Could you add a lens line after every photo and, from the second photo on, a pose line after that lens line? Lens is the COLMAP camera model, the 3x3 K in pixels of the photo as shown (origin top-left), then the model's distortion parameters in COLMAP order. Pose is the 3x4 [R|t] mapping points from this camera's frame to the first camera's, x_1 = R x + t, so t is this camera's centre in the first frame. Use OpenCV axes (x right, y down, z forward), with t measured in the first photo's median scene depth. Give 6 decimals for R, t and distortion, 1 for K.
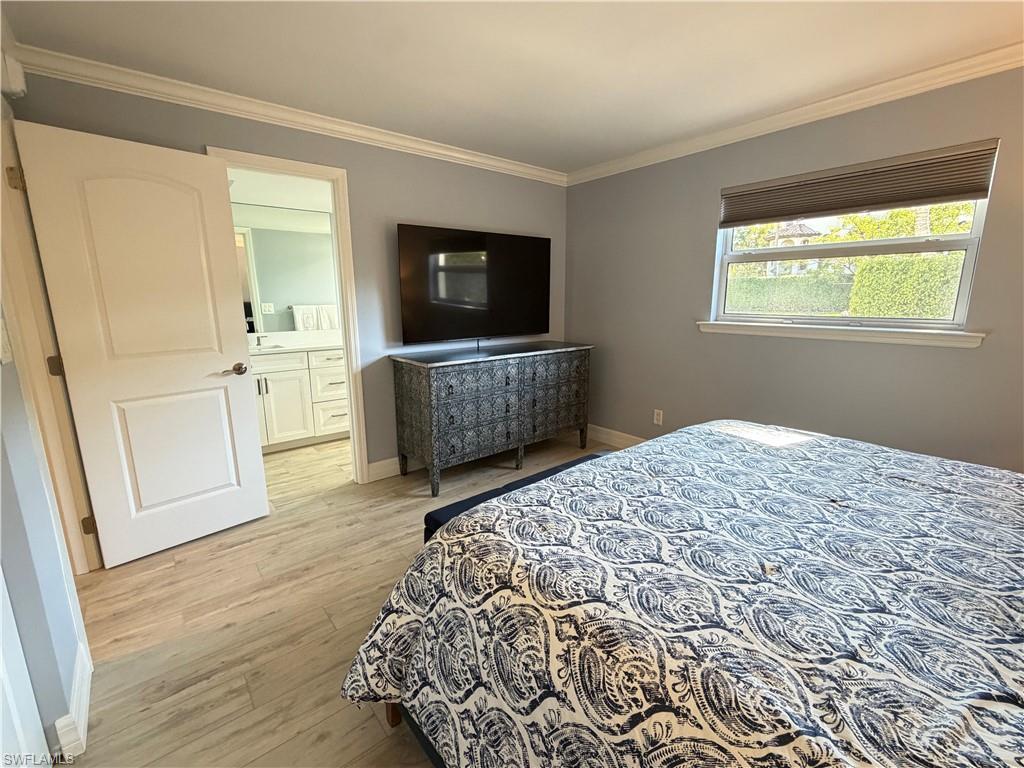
lens RADIAL K [[447.3, 0, 511.1], [0, 447.3, 385.2], [0, 0, 1]] dist [-0.000846, -0.000022]
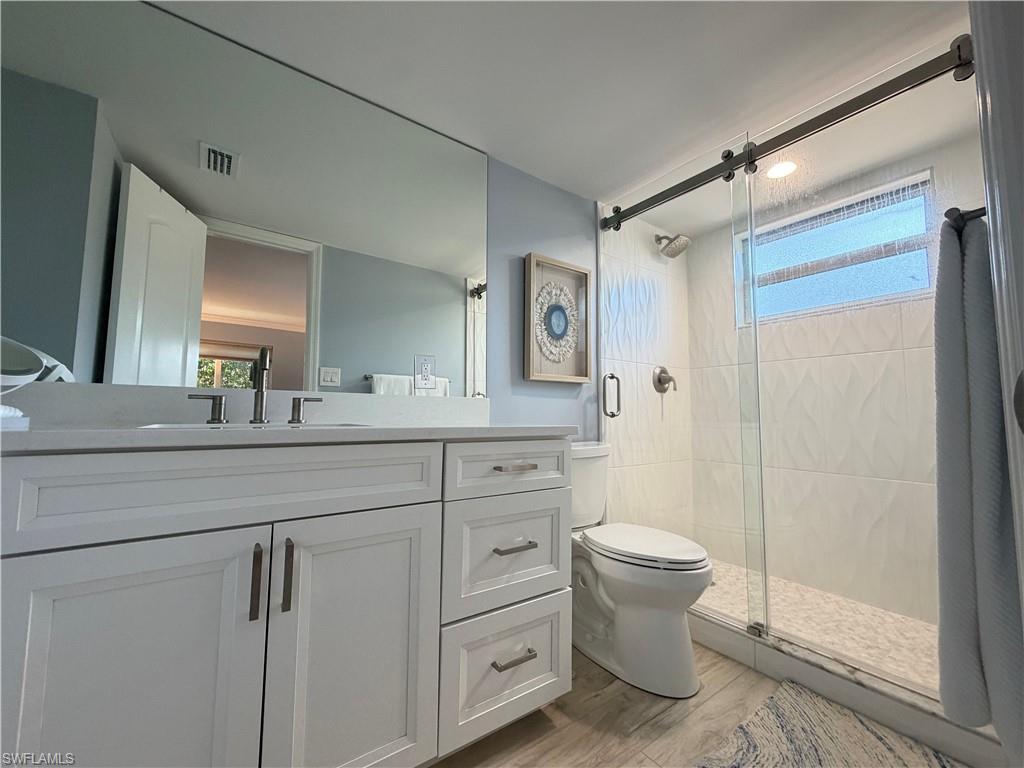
lens RADIAL K [[407.4, 0, 511.3], [0, 407.4, 385.0], [0, 0, 1]] dist [0.001730, -0.000475]
pose [[0.997611, 0.008516, -0.068550, -0.384259], [-0.026588, 0.963254, -0.267274, -0.039194], [0.063755, 0.268458, 0.961179, 0.715242]]
